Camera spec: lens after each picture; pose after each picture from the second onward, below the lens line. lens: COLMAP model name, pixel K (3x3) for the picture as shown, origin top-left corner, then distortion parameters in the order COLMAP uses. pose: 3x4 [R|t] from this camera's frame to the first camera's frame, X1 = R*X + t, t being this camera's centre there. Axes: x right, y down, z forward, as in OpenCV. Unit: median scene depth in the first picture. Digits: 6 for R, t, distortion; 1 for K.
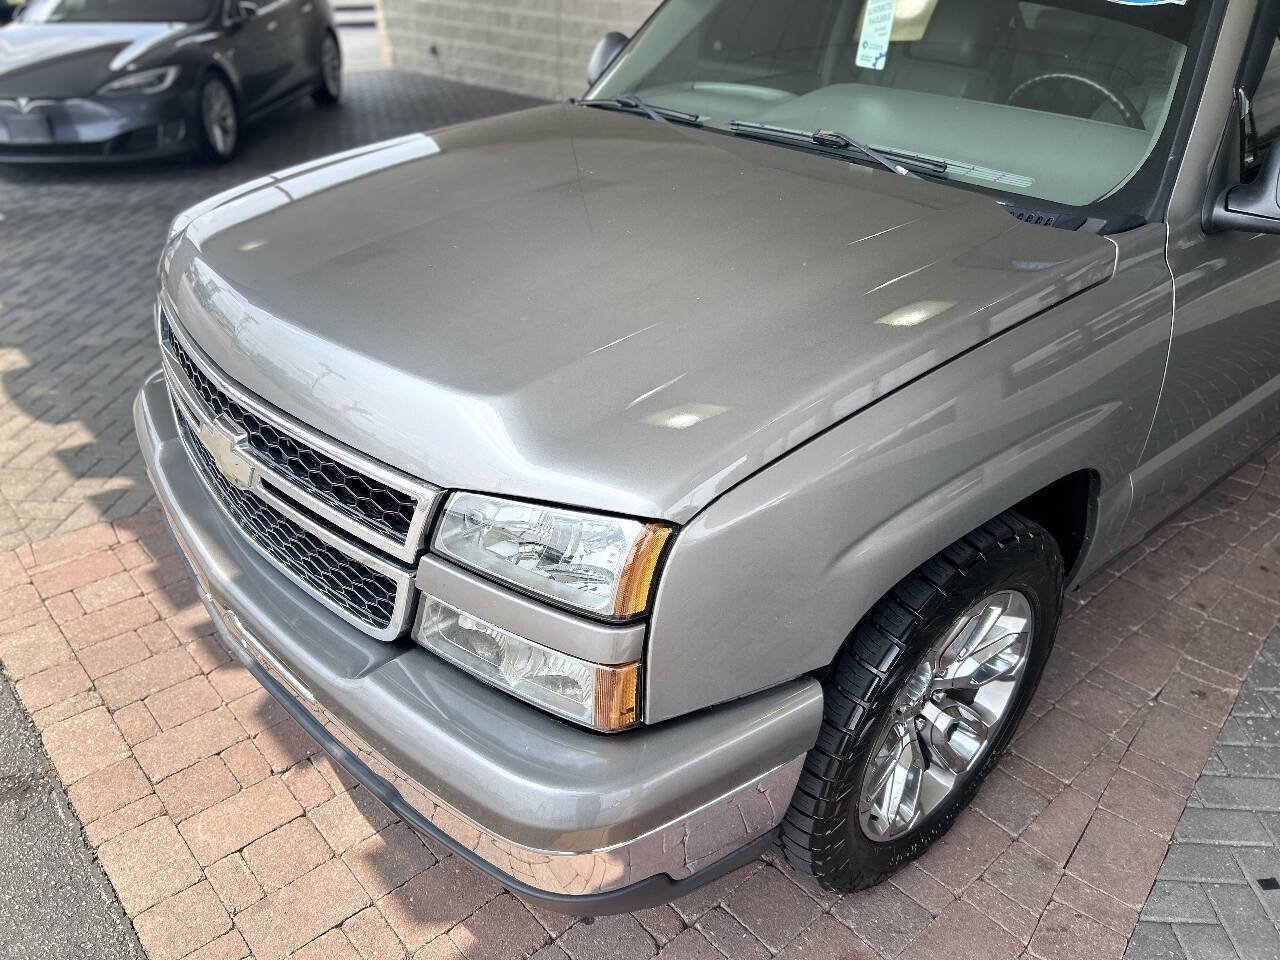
lens RADIAL K [[971.4, 0, 640.0], [0, 971.4, 480.0], [0, 0, 1]] dist [0.022087, -0.012445]
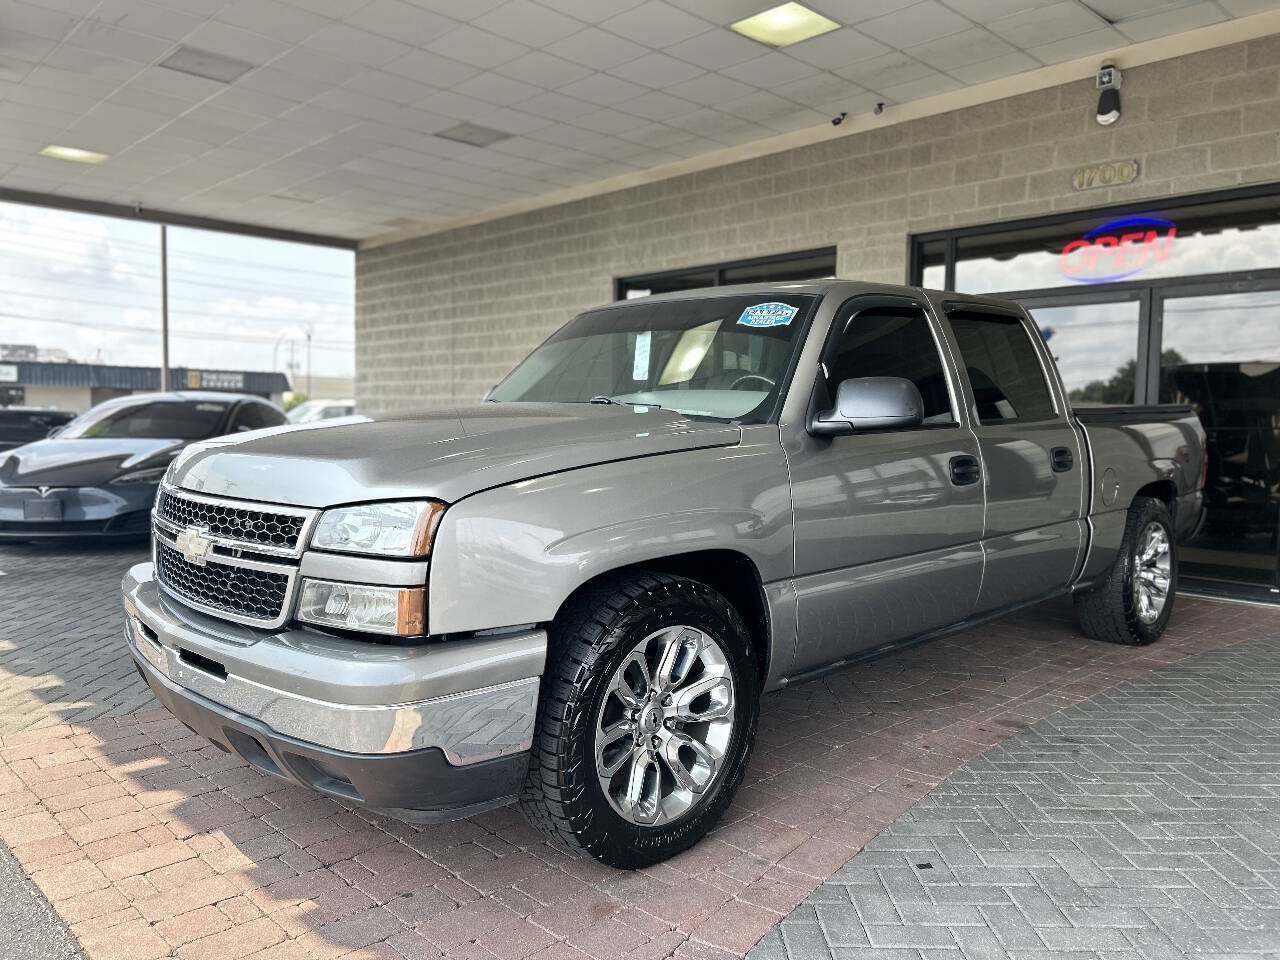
lens RADIAL K [[971.4, 0, 640.0], [0, 971.4, 480.0], [0, 0, 1]] dist [0.022087, -0.012445]
pose [[0.999051, -0.011120, 0.042114, 0.161485], [0.028359, 0.899919, -0.435135, 0.404356], [-0.033061, 0.435916, 0.899380, -0.336242]]
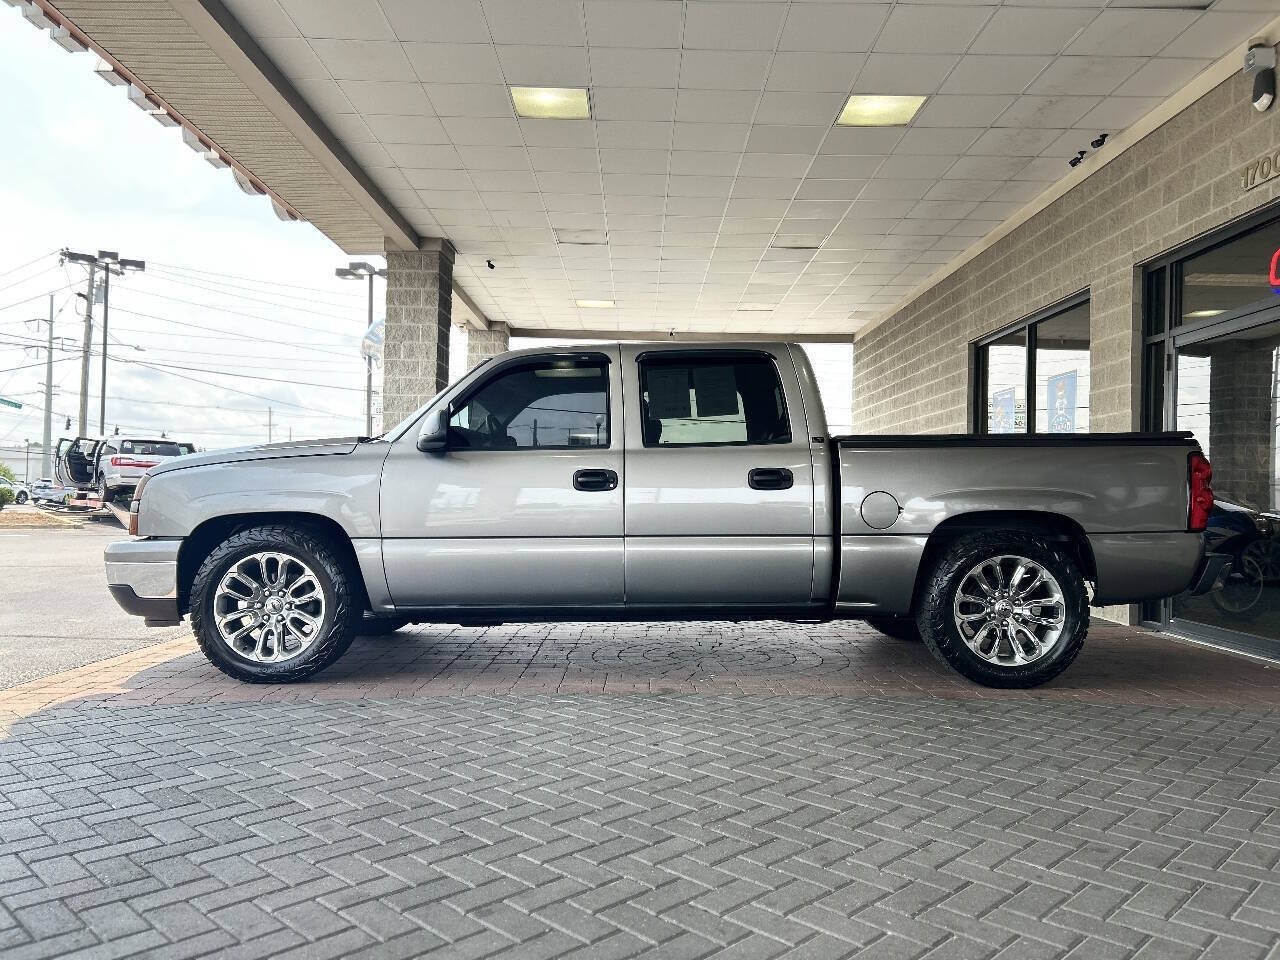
lens RADIAL K [[971.4, 0, 640.0], [0, 971.4, 480.0], [0, 0, 1]] dist [0.022087, -0.012445]
pose [[0.744800, -0.018555, -0.667030, 2.200648], [-0.331242, 0.857478, -0.393714, 0.493881], [0.579269, 0.514187, 0.632503, -0.190673]]
